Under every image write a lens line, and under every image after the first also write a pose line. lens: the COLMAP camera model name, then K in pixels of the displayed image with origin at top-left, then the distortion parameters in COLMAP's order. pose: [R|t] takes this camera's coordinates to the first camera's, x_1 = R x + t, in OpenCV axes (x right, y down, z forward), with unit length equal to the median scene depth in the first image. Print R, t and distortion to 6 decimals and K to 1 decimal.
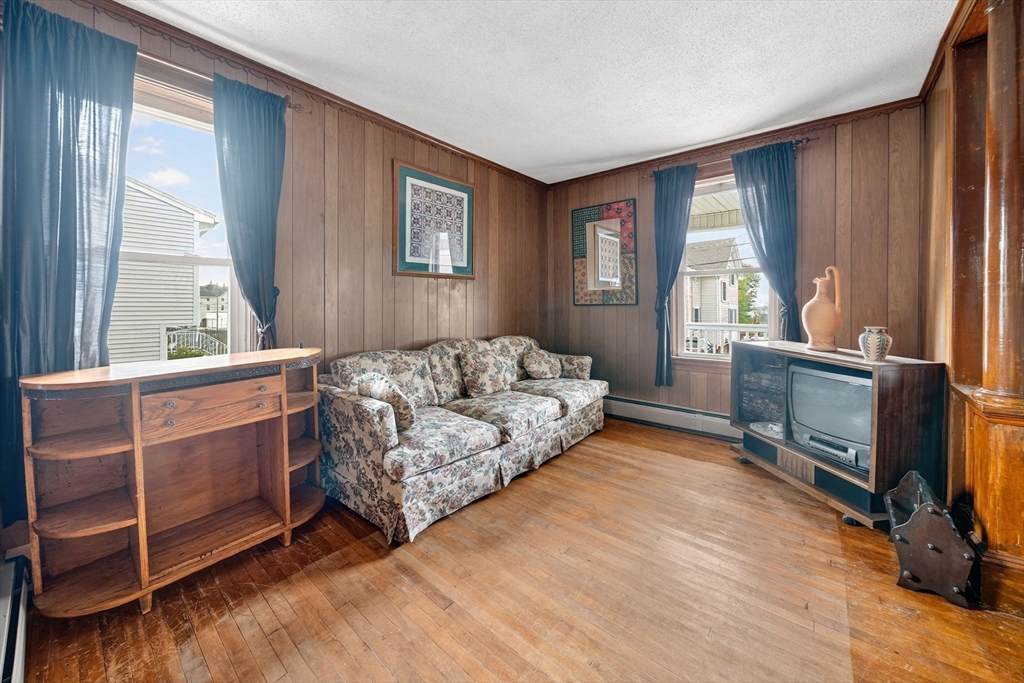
lens RADIAL K [[384.1, 0, 501.5], [0, 384.1, 308.6], [0, 0, 1]] dist [-0.027300, 0.000287]
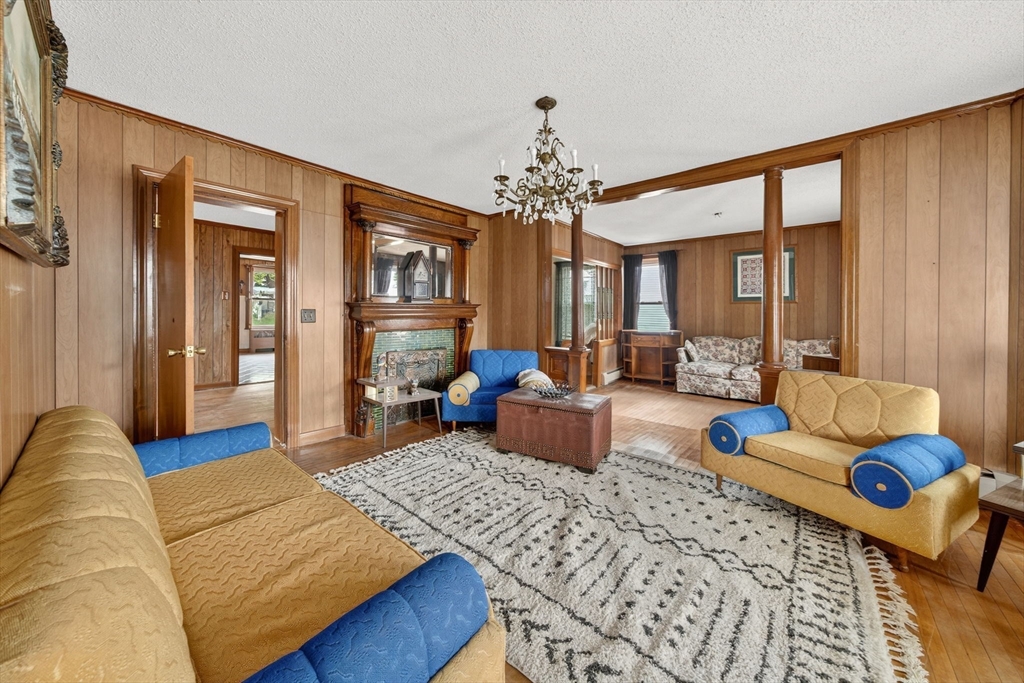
lens RADIAL K [[359.2, 0, 518.4], [0, 359.2, 315.6], [0, 0, 1]] dist [-0.011651, 0.002664]
pose [[0.002780, 0.006925, -0.999972, 1.562945], [-0.012319, 0.999900, 0.006890, -0.015986], [0.999920, 0.012299, 0.002865, -0.199213]]
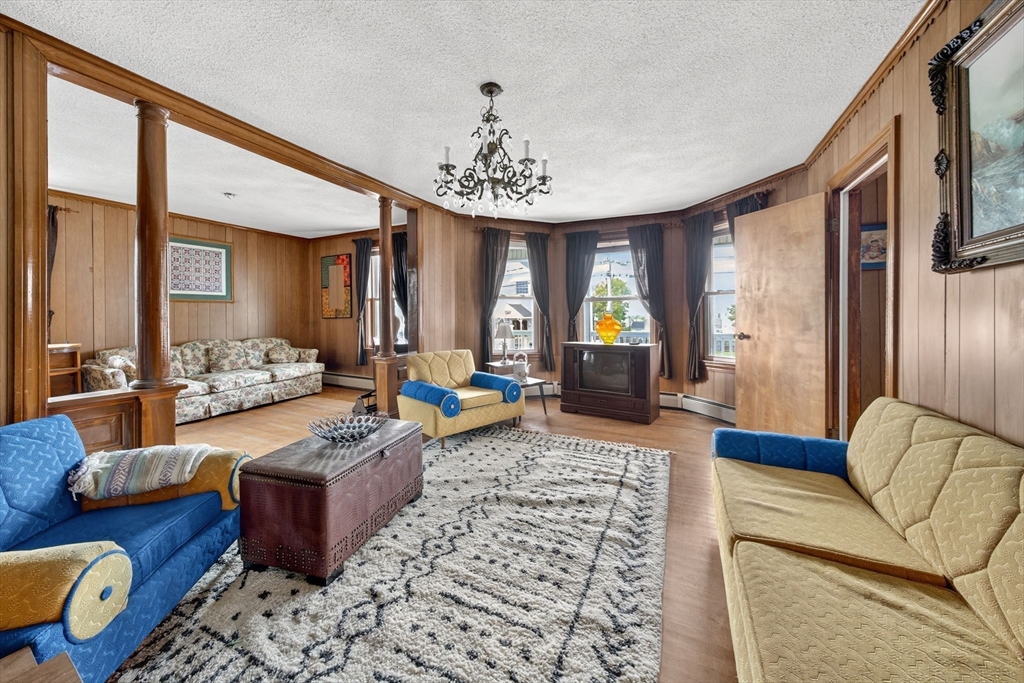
lens RADIAL K [[359.2, 0, 510.7], [0, 359.2, 315.8], [0, 0, 1]] dist [-0.011651, 0.002664]
pose [[0.968183, -0.003011, 0.250227, 0.728787], [0.004325, 0.999980, -0.004701, -0.008704], [-0.250208, 0.005634, 0.968176, -0.782510]]
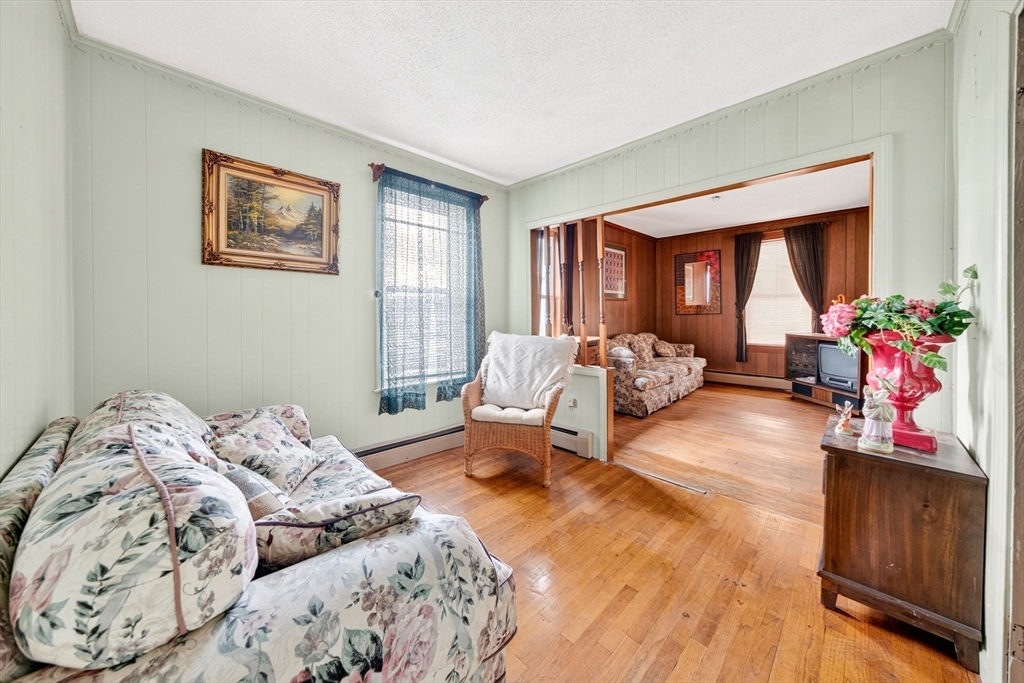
lens RADIAL K [[359.2, 0, 507.8], [0, 359.2, 317.5], [0, 0, 1]] dist [-0.011651, 0.002664]
pose [[0.997689, -0.006257, -0.067664, -0.537255], [0.006697, 0.999958, 0.006270, -0.011943], [0.067622, -0.006708, 0.997688, -0.711722]]
